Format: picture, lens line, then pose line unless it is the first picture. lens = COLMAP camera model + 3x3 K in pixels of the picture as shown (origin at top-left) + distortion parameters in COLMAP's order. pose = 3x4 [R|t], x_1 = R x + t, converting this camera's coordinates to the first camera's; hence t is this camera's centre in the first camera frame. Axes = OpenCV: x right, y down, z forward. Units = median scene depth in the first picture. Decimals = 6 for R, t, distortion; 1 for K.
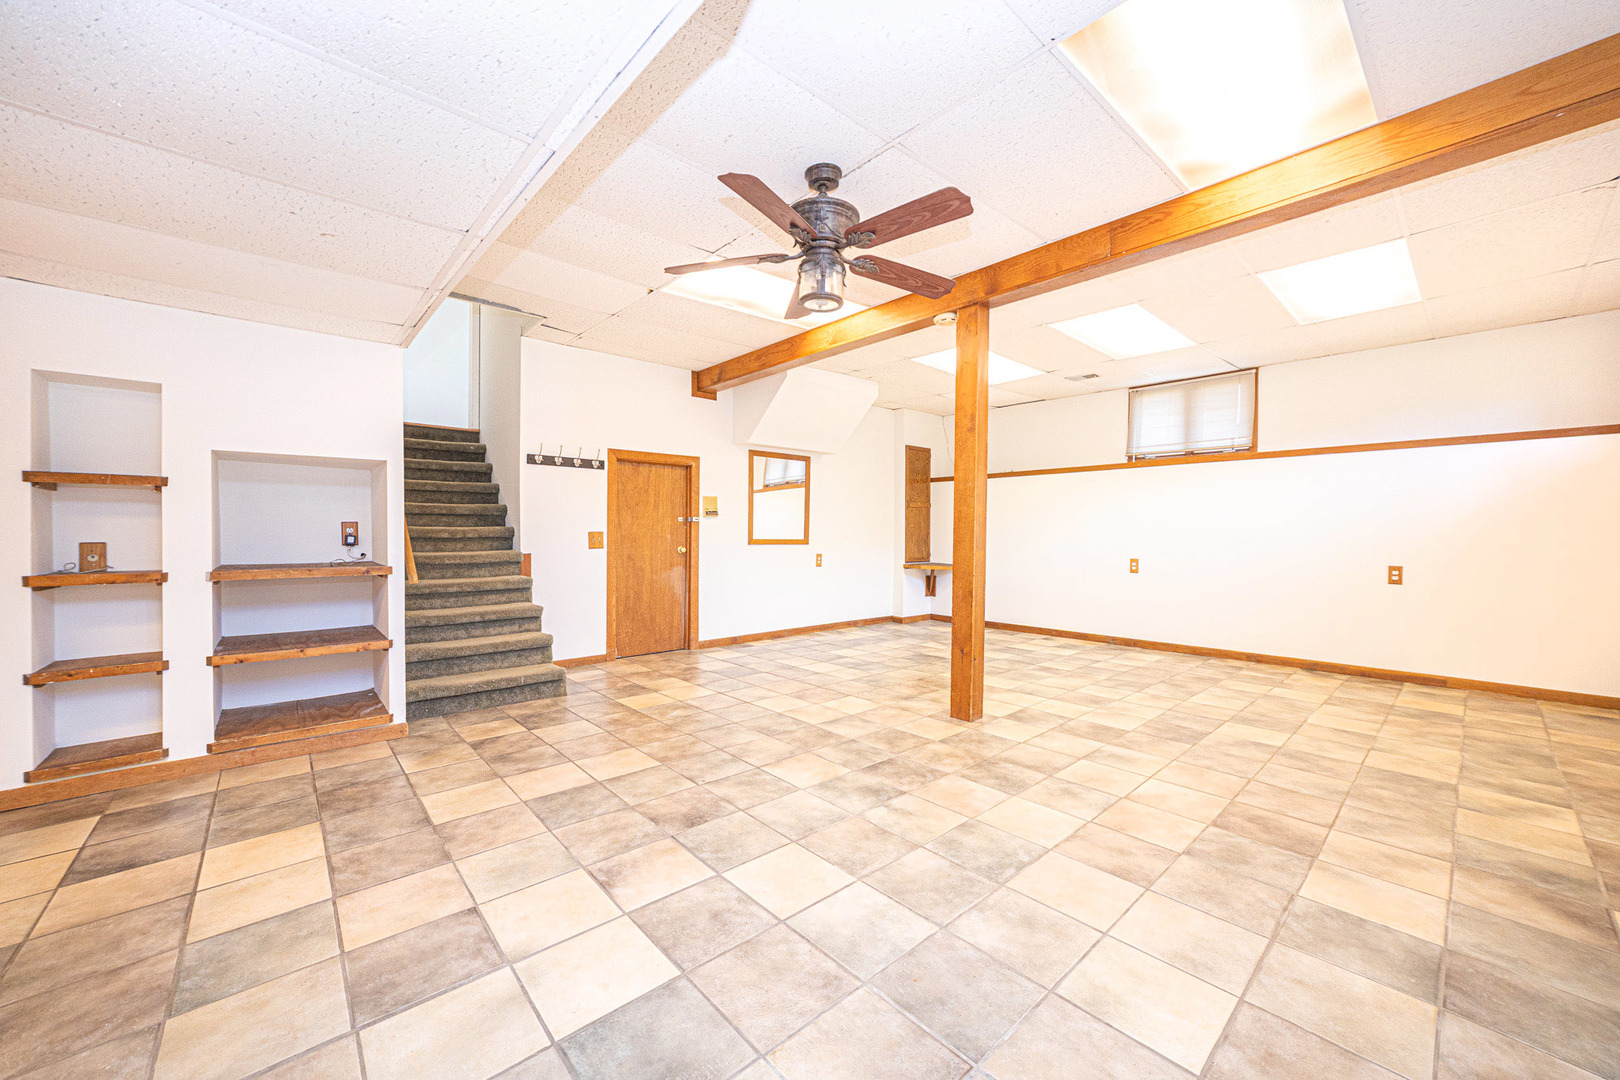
lens RADIAL K [[617.2, 0, 798.8], [0, 617.2, 542.2], [0, 0, 1]] dist [-0.021638, 0.006777]
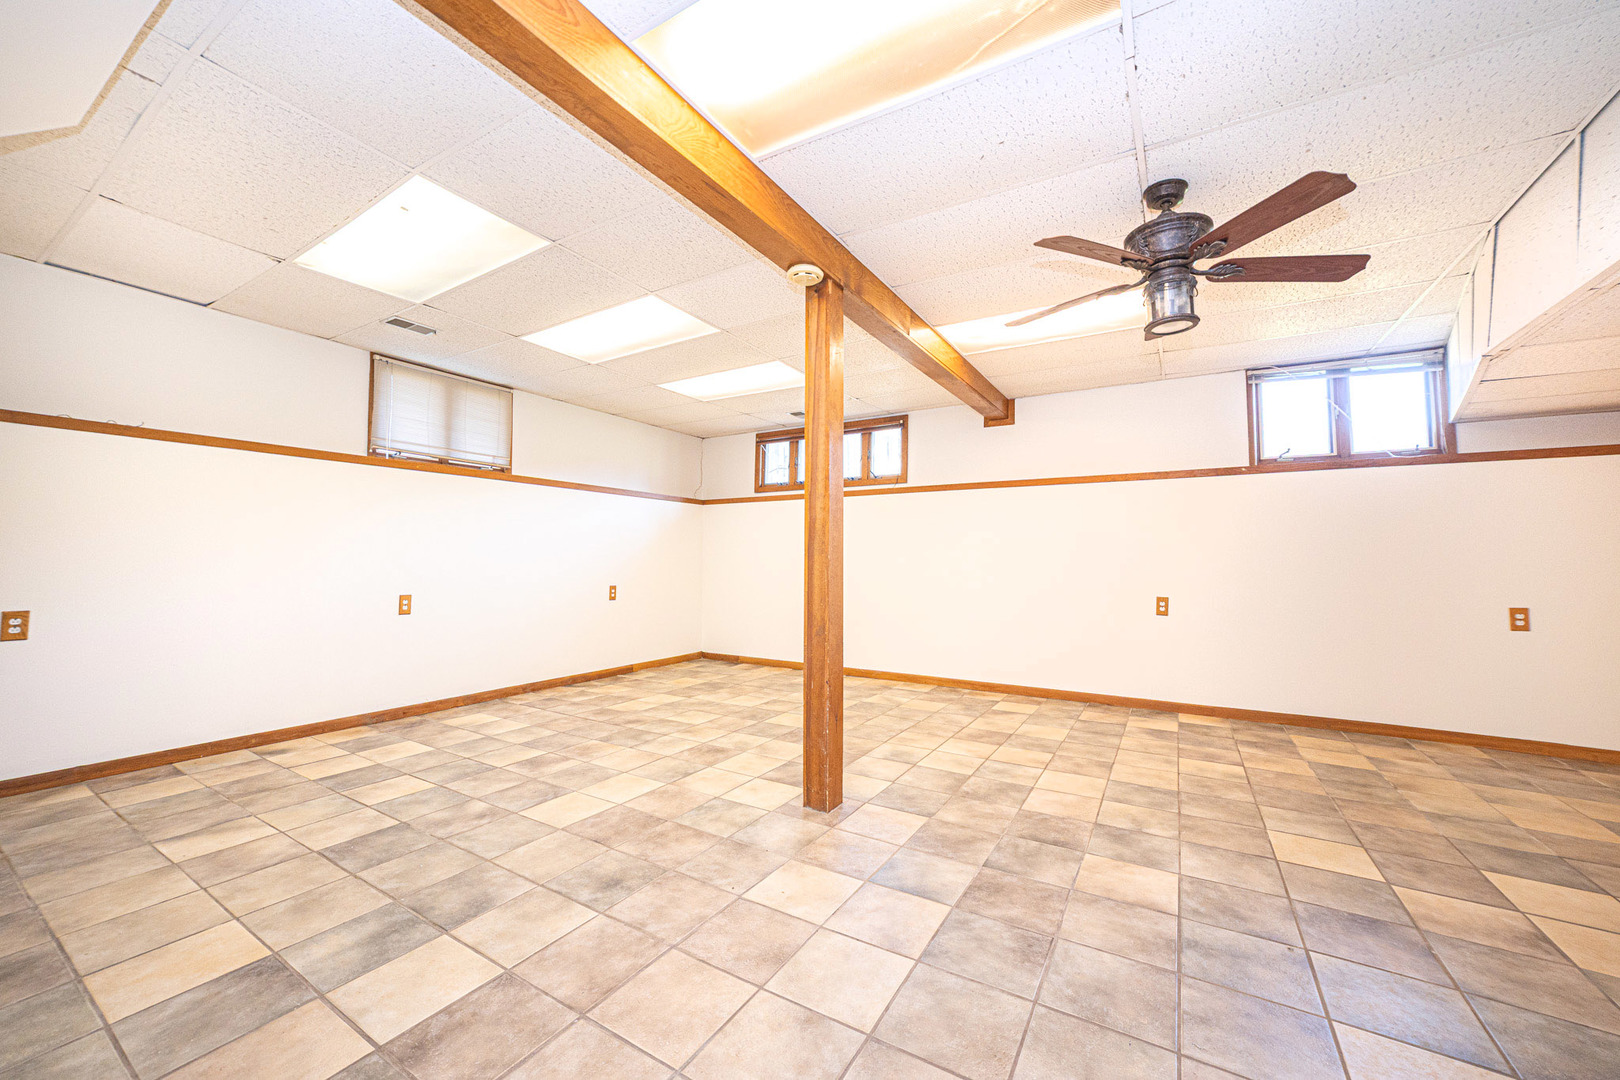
lens RADIAL K [[617.2, 0, 811.3], [0, 617.2, 536.7], [0, 0, 1]] dist [-0.021638, 0.006777]
pose [[-0.311091, 0.031167, 0.949869, -0.557828], [0.005075, 0.999502, -0.031134, -0.032077], [-0.950367, -0.004865, -0.311094, 1.505930]]
